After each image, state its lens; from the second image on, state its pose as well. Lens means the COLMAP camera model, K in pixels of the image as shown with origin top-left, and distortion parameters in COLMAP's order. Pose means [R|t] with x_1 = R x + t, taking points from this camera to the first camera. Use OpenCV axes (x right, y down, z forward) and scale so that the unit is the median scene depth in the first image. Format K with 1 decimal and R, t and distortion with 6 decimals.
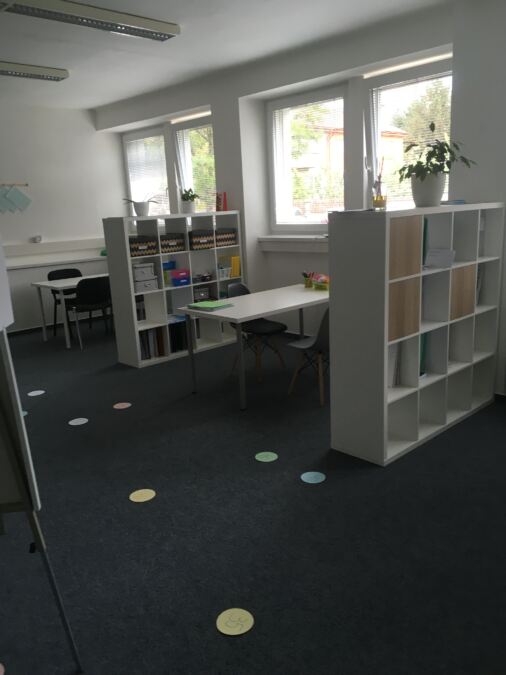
lens RADIAL K [[572.3, 0, 253.0], [0, 572.3, 337.5], [0, 0, 1]] dist [0.051298, -0.003381]
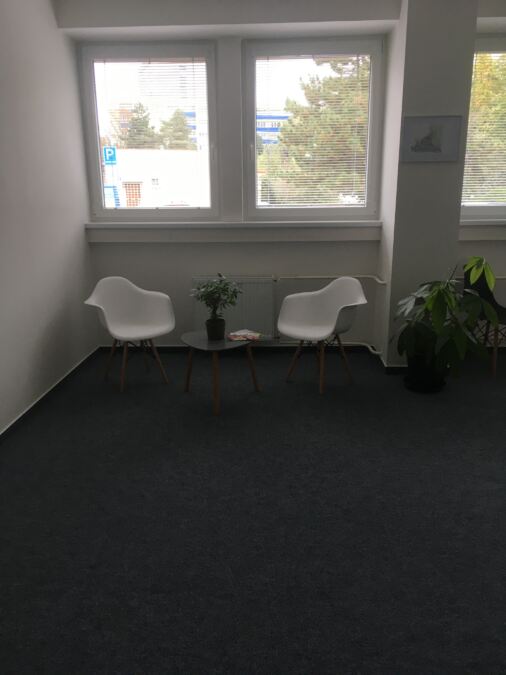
lens RADIAL K [[530.2, 0, 253.0], [0, 530.2, 337.5], [0, 0, 1]] dist [0.006804, 0.003189]
pose [[0.734447, -0.151906, 0.661448, -0.394289], [0.128651, 0.988119, 0.084080, -0.069771], [-0.666361, 0.023344, 0.745264, 0.395610]]
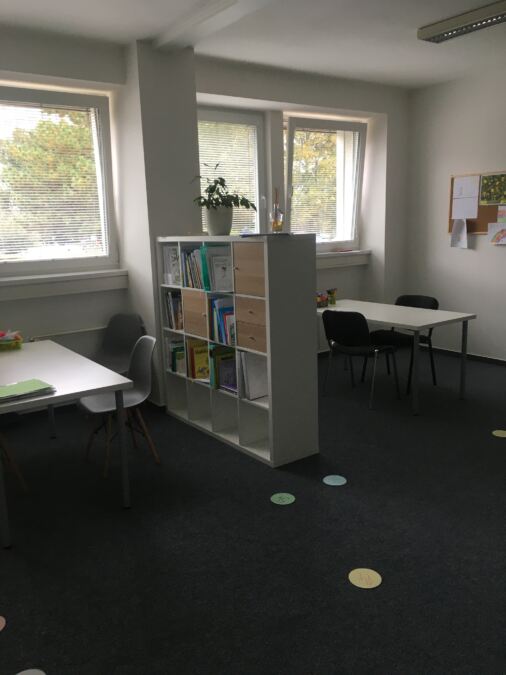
lens RADIAL K [[572.3, 0, 253.0], [0, 572.3, 337.5], [0, 0, 1]] dist [0.051298, -0.003381]
pose [[0.132178, -0.148314, 0.980067, -0.560087], [0.255100, 0.960528, 0.110953, -0.100260], [-0.957838, 0.235350, 0.164795, 0.560995]]
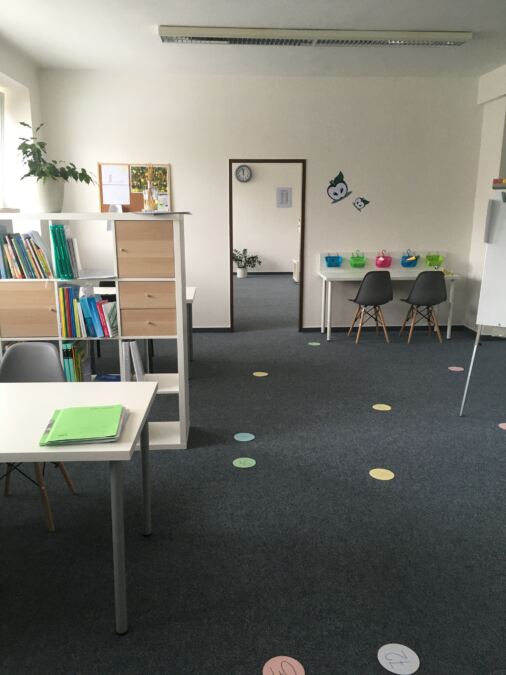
lens RADIAL K [[572.3, 0, 253.0], [0, 572.3, 337.5], [0, 0, 1]] dist [0.051298, -0.003381]
pose [[-0.756031, -0.104435, 0.646150, -0.397387], [0.182529, 0.914387, 0.361359, -0.223280], [-0.628569, 0.391140, -0.672243, 1.046849]]
